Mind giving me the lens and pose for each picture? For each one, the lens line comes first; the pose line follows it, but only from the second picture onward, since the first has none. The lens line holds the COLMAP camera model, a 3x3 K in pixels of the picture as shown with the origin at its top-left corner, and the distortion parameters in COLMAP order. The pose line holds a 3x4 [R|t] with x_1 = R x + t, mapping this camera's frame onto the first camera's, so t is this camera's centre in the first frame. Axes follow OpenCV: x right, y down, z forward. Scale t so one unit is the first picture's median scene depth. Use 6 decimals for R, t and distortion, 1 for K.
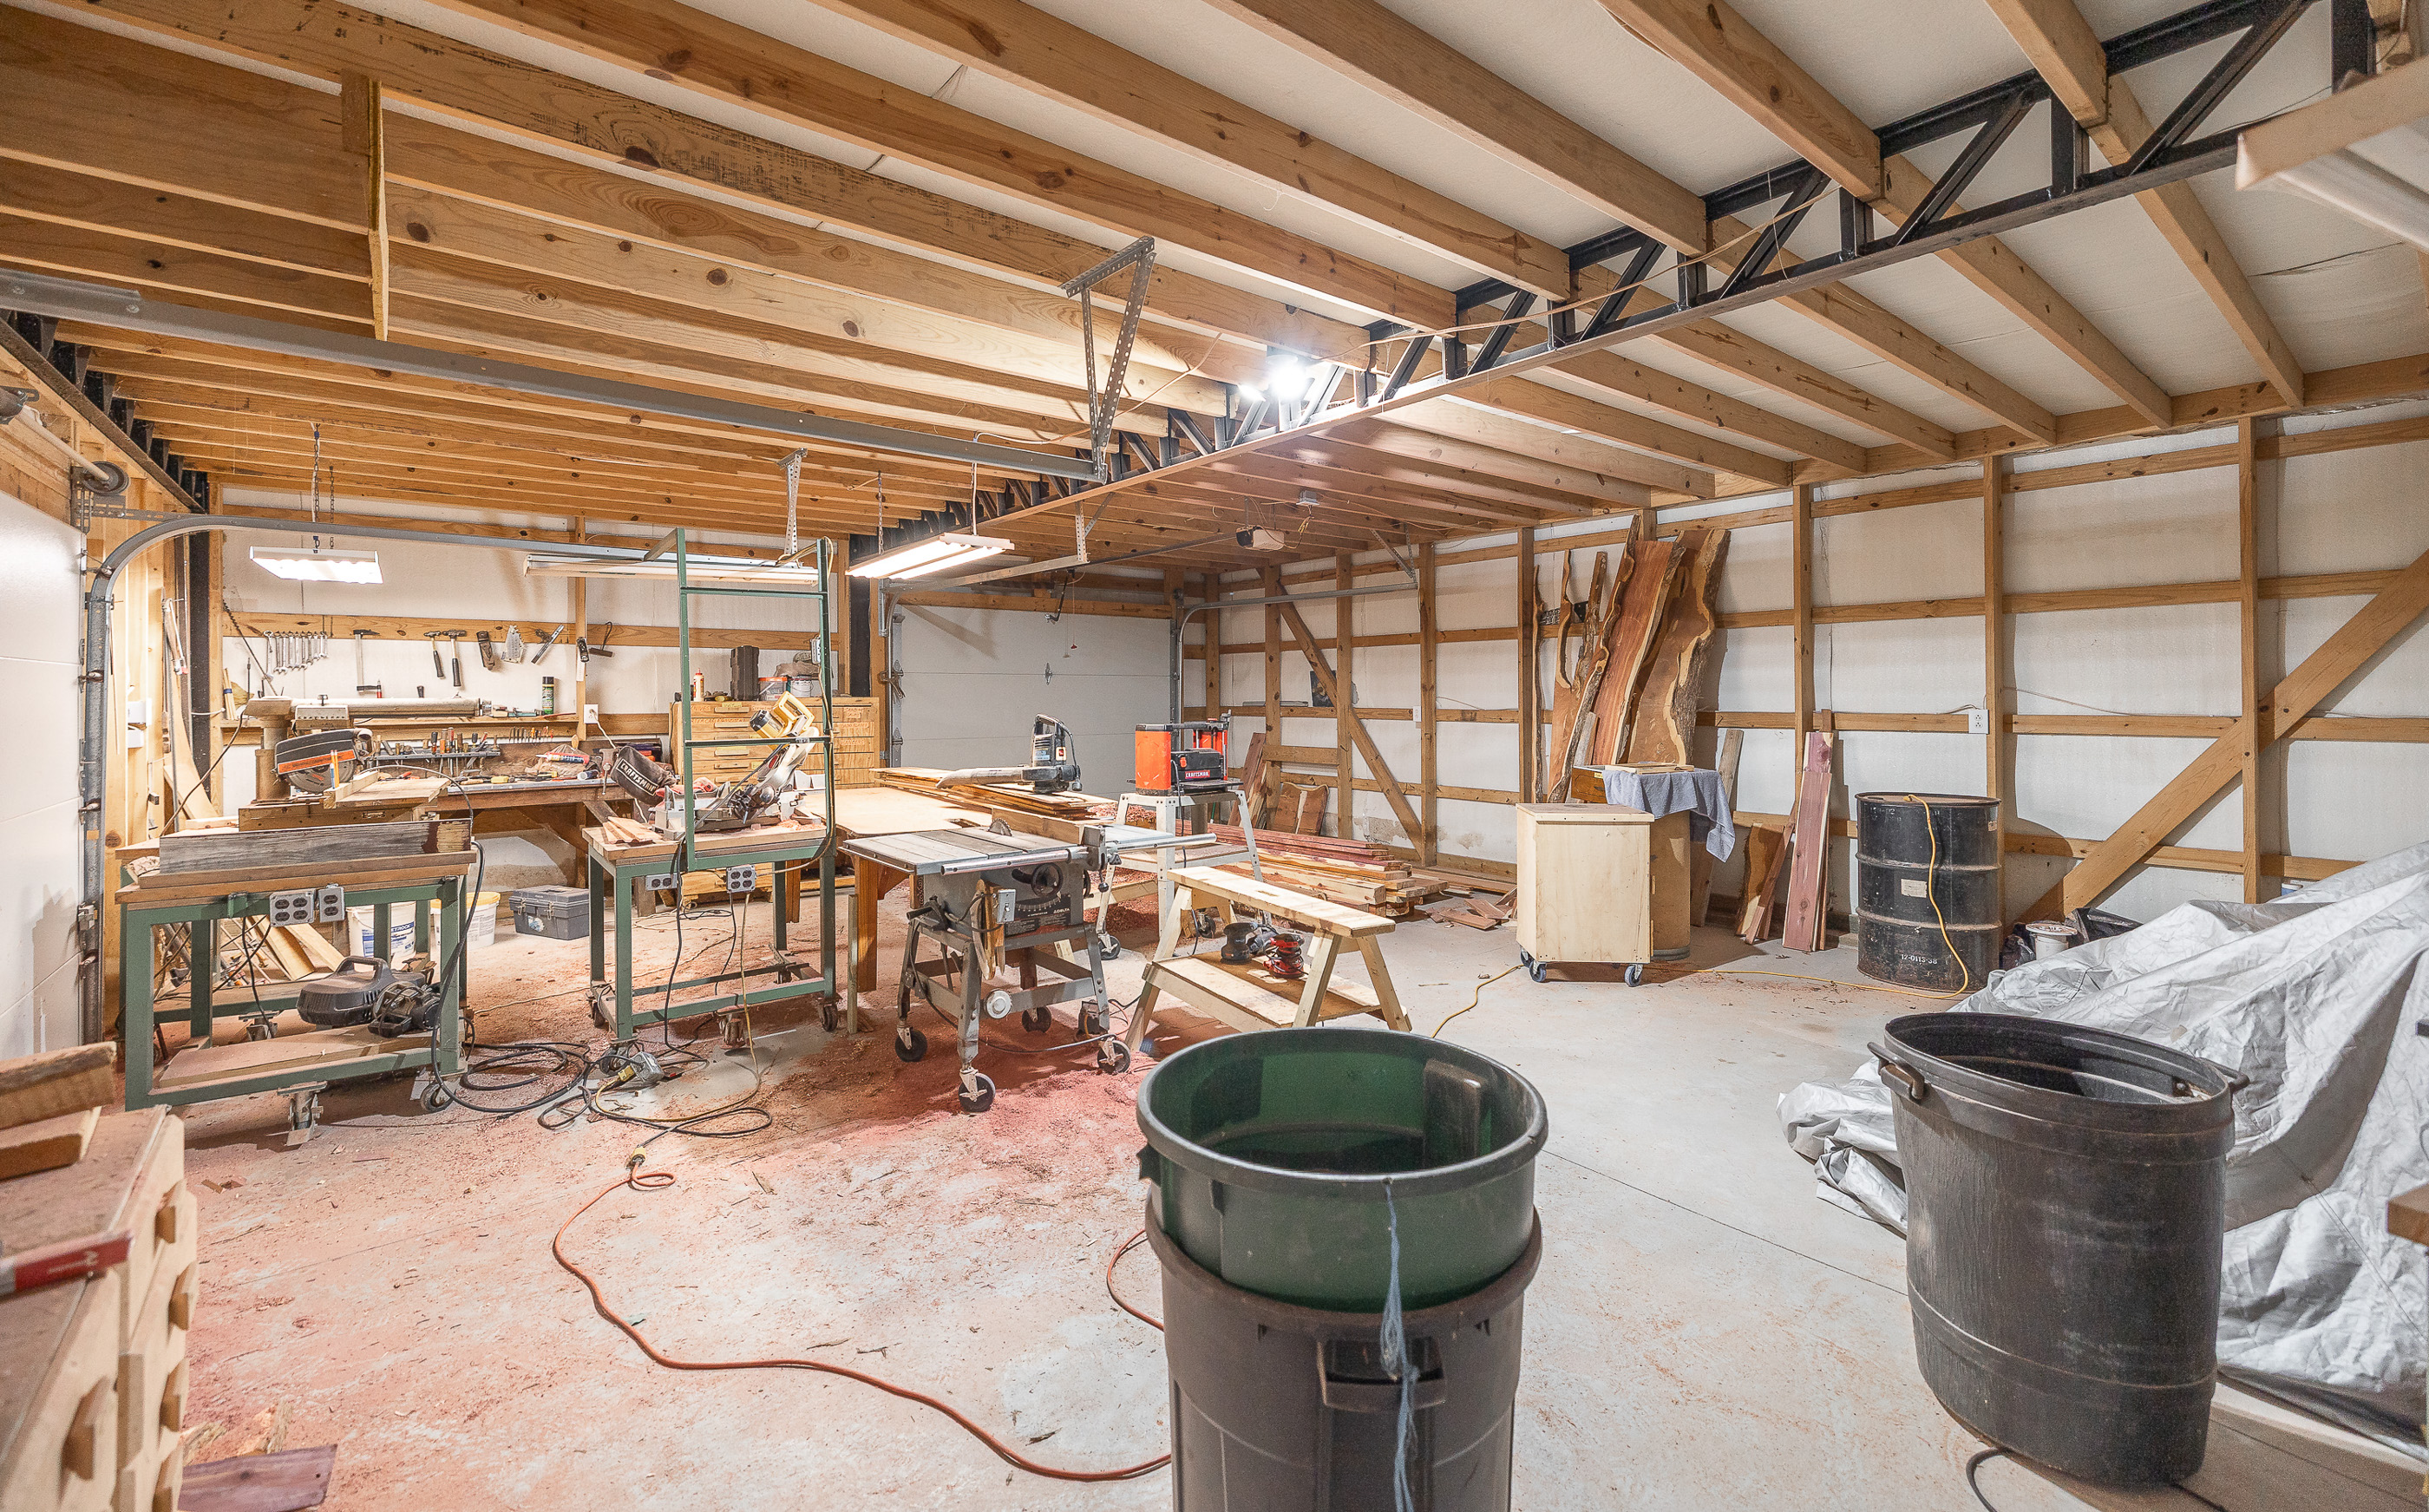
lens RADIAL K [[1031.2, 0, 1203.7], [0, 1031.2, 690.0], [0, 0, 1]] dist [-0.000386, -0.000250]
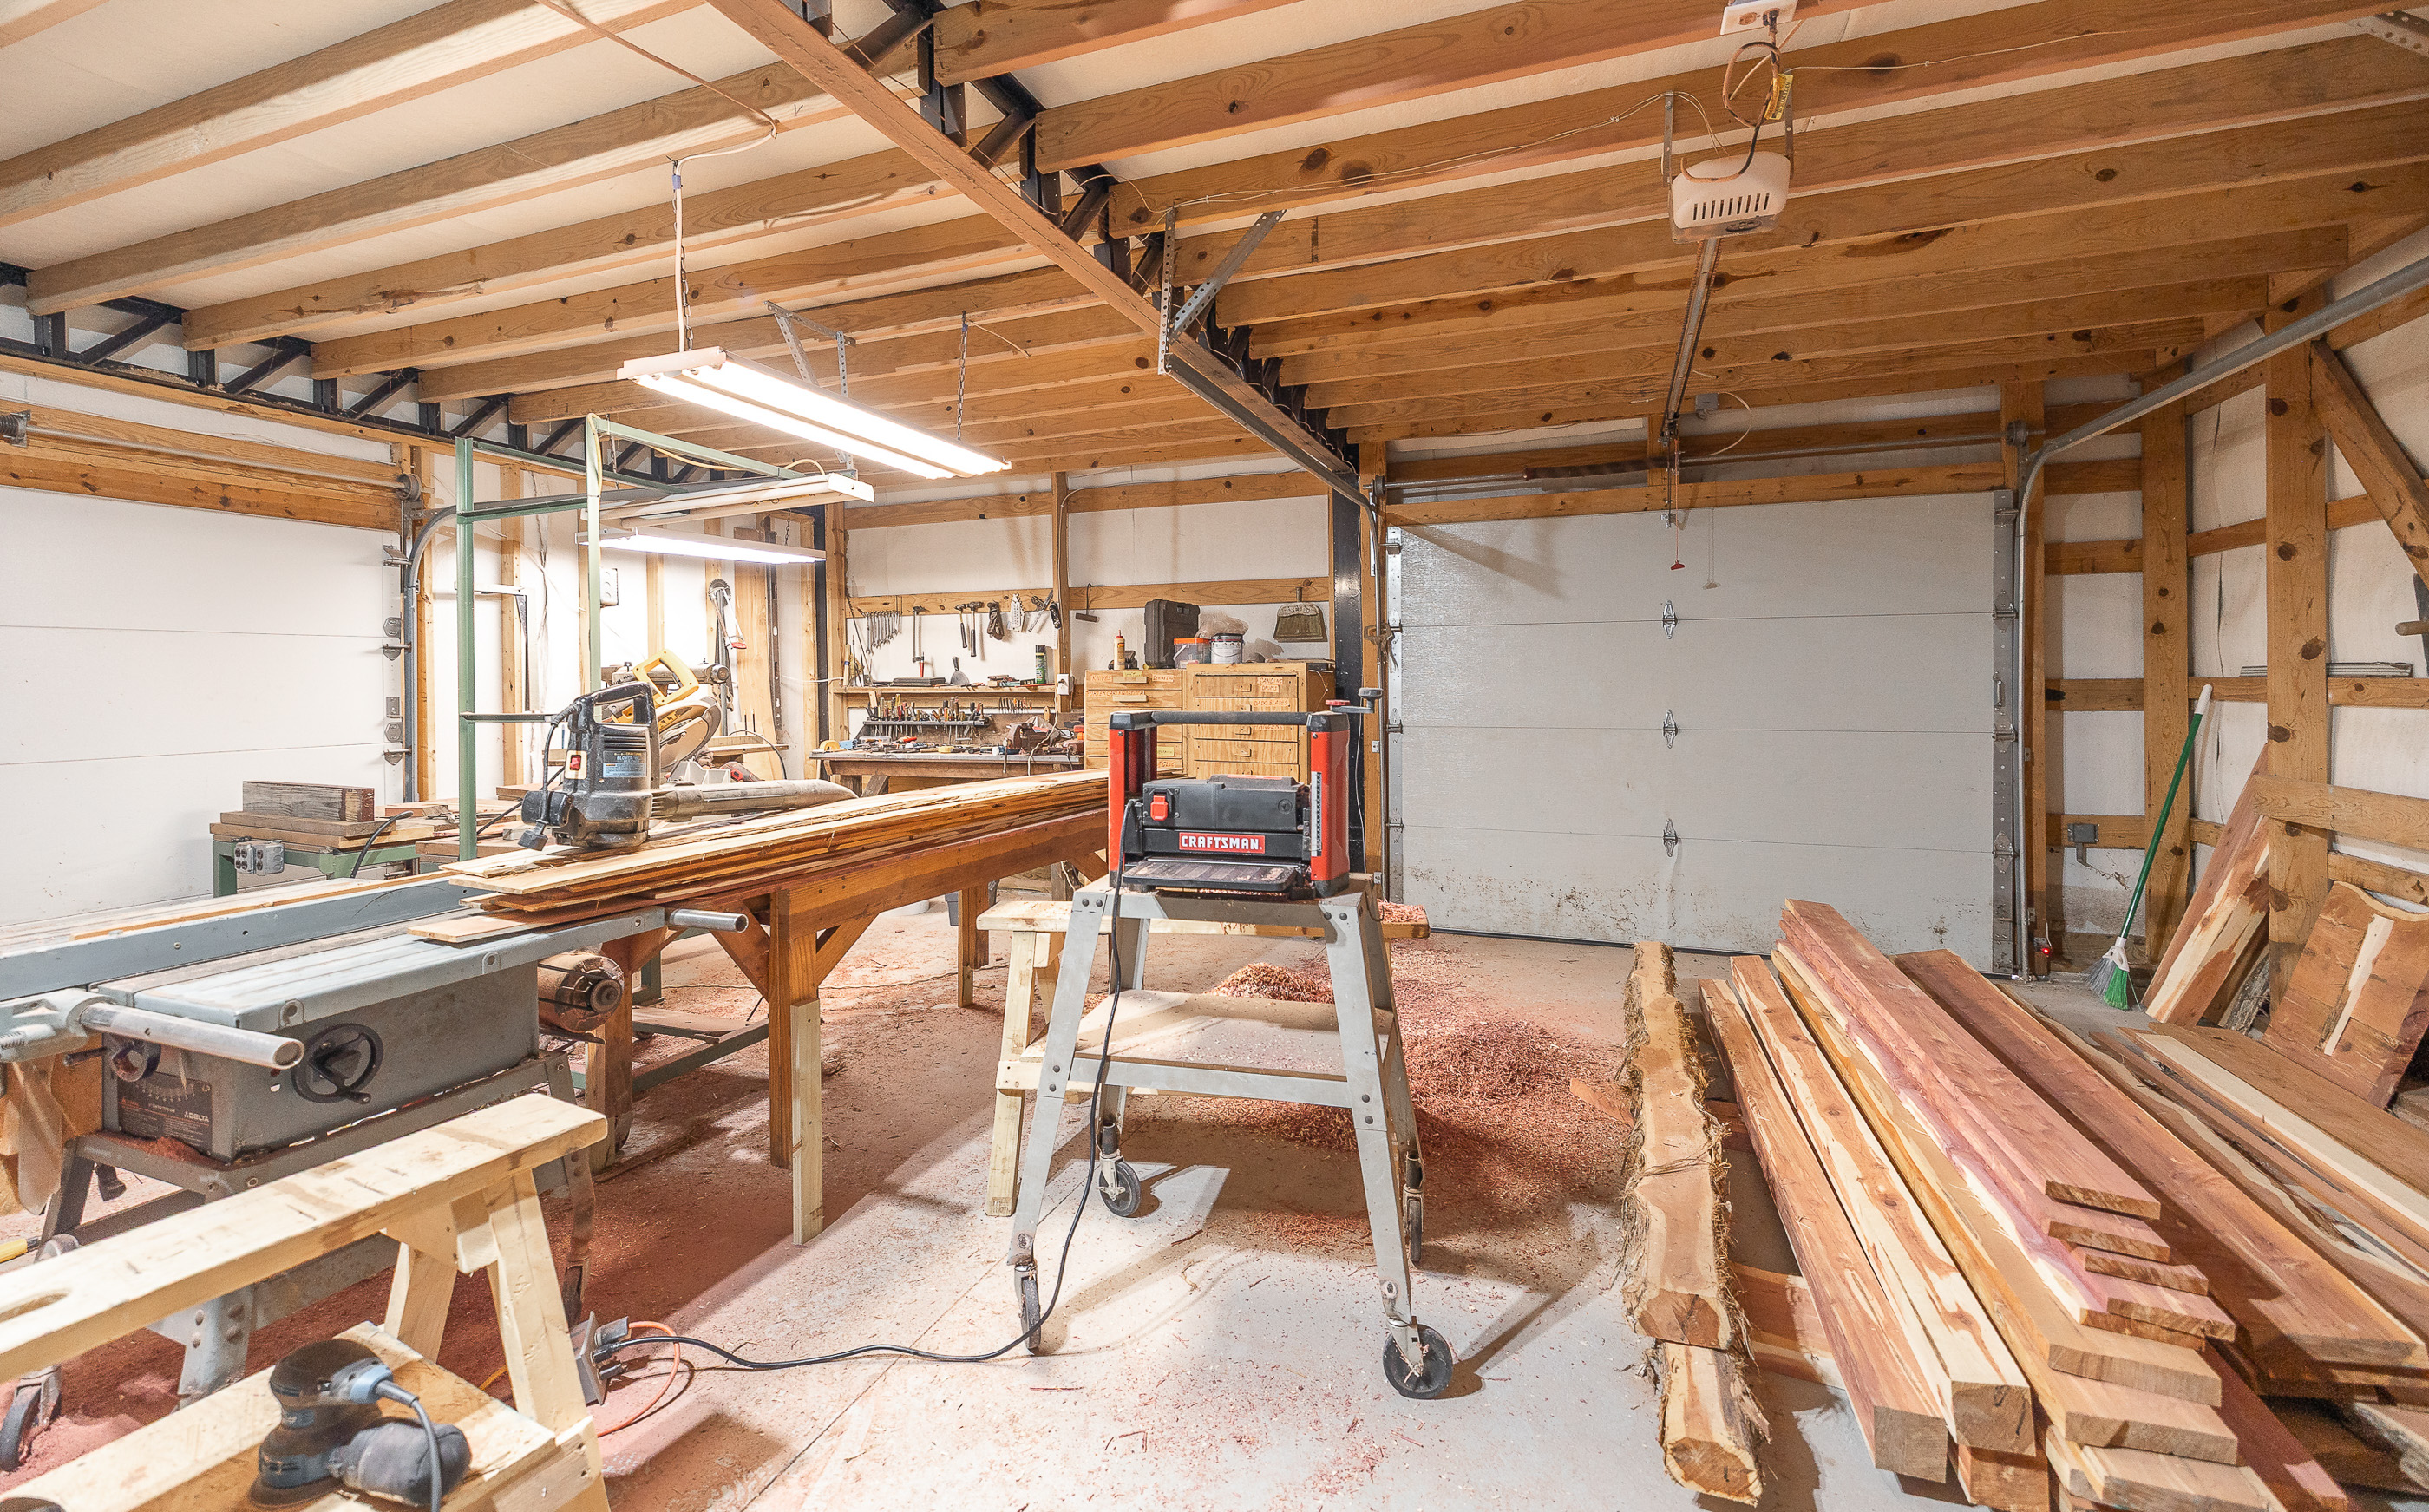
lens RADIAL K [[1031.2, 0, 1203.7], [0, 1031.2, 690.0], [0, 0, 1]] dist [-0.000386, -0.000250]
pose [[0.506896, 0.010305, -0.861946, 0.257797], [0.009658, 0.999798, 0.017632, 0.012775], [0.861953, -0.017262, 0.506694, 0.620093]]
